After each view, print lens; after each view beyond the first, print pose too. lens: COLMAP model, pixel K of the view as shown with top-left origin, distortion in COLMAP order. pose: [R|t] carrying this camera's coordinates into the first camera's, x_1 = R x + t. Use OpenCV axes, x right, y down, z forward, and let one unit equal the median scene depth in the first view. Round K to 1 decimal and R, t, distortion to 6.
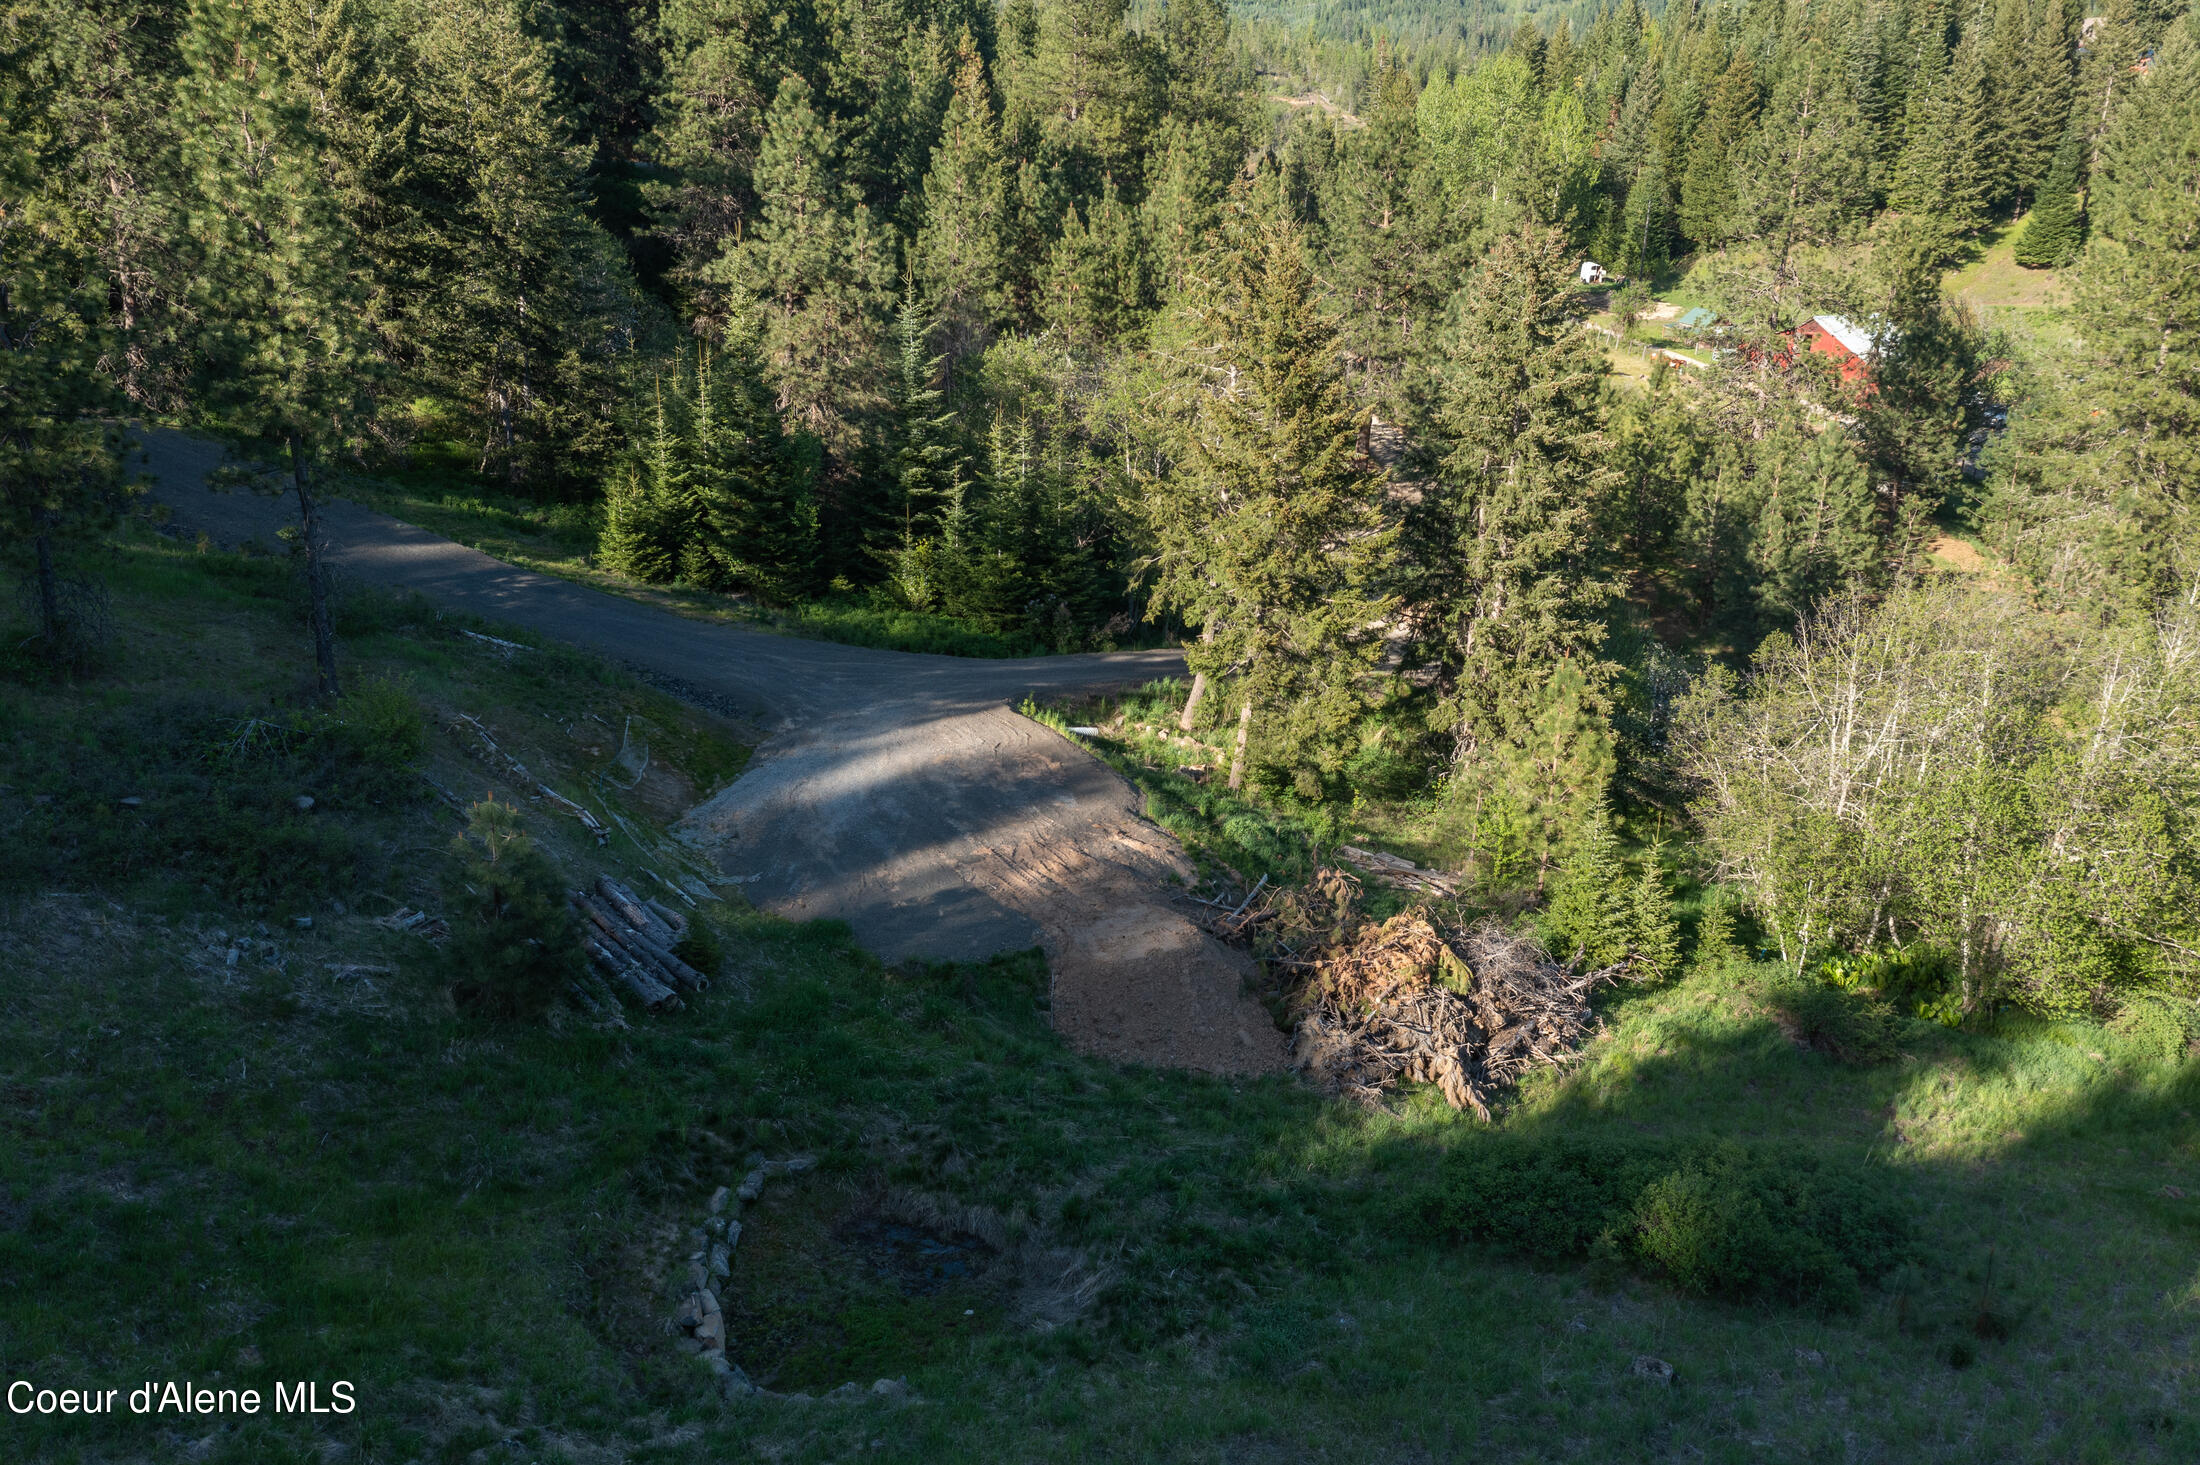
lens RADIAL K [[1756.7, 0, 1089.9], [0, 1756.7, 738.1], [0, 0, 1]] dist [0.052124, -0.024578]
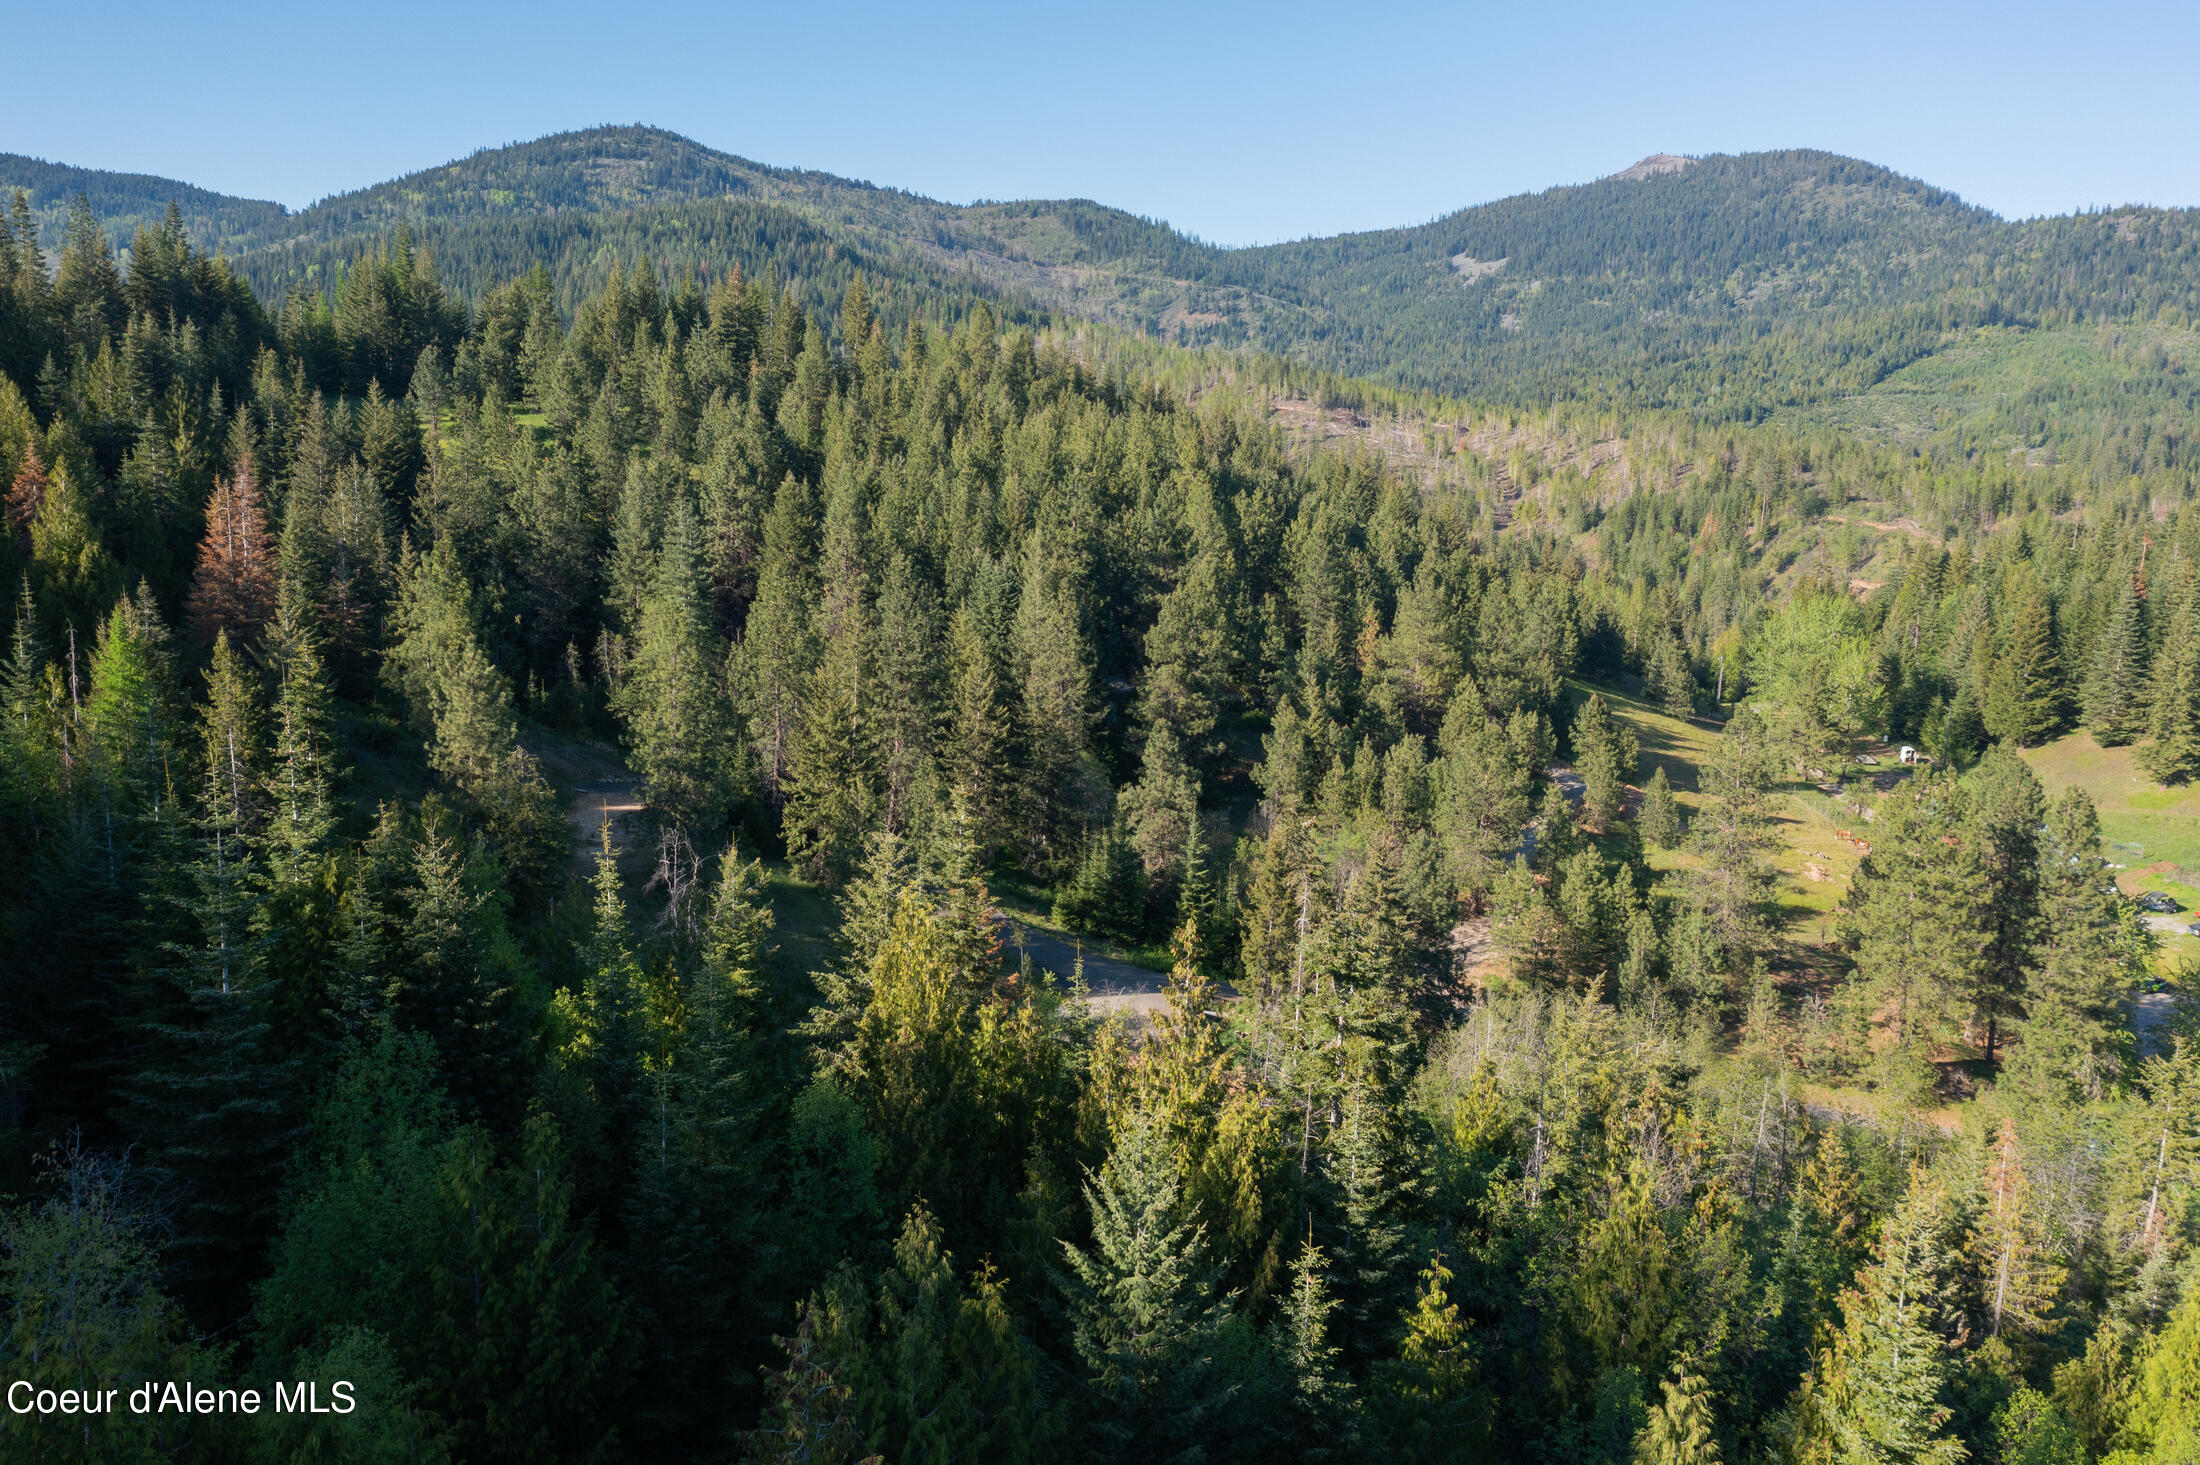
lens RADIAL K [[1756.7, 0, 1100.8], [0, 1756.7, 732.5], [0, 0, 1]] dist [0.052124, -0.024578]
pose [[0.932666, 0.068090, -0.354258, 1.256330], [-0.133890, 0.977219, -0.164671, 0.067912], [0.334975, 0.201014, 0.920535, -2.493094]]
